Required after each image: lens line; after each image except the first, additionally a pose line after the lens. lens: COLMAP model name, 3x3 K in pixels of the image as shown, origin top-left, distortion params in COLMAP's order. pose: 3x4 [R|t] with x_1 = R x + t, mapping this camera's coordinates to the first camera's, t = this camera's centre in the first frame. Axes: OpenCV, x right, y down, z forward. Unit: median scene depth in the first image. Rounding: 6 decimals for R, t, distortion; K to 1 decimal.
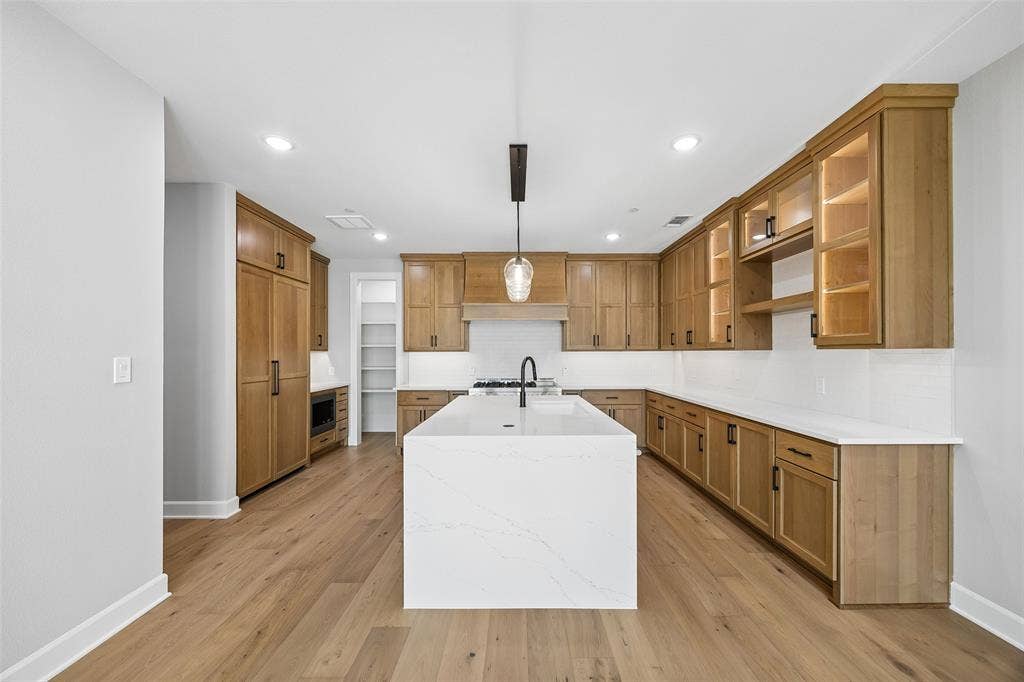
lens RADIAL K [[391.2, 0, 510.8], [0, 391.2, 351.2], [0, 0, 1]] dist [-0.002953, -0.000221]
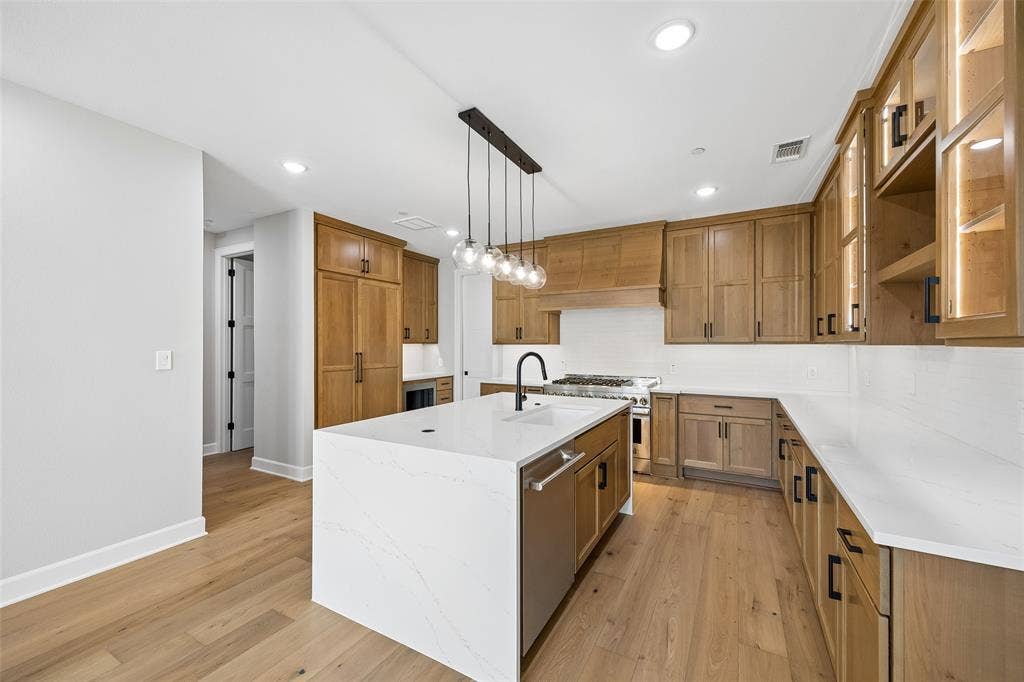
lens RADIAL K [[399.2, 0, 506.0], [0, 399.2, 340.9], [0, 0, 1]] dist [0.004031, 0.000075]
pose [[0.873771, -0.002293, -0.486333, 0.356818], [0.000706, 0.999994, -0.003447, -0.006372], [0.486337, 0.002669, 0.873767, 0.176308]]
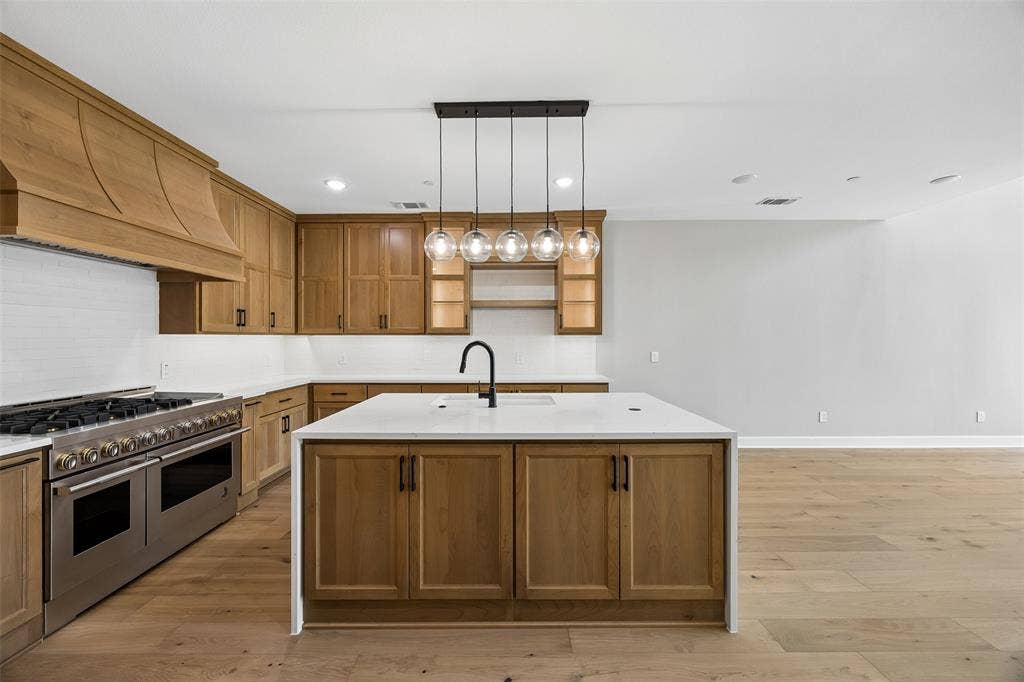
lens RADIAL K [[384.4, 0, 510.9], [0, 384.4, 338.7], [0, 0, 1]] dist [0.000177, -0.000011]
pose [[-0.007907, -0.000300, 0.999969, -0.590109], [-0.002840, 0.999996, 0.000278, 0.006923], [-0.999965, -0.002837, -0.007908, 0.795964]]
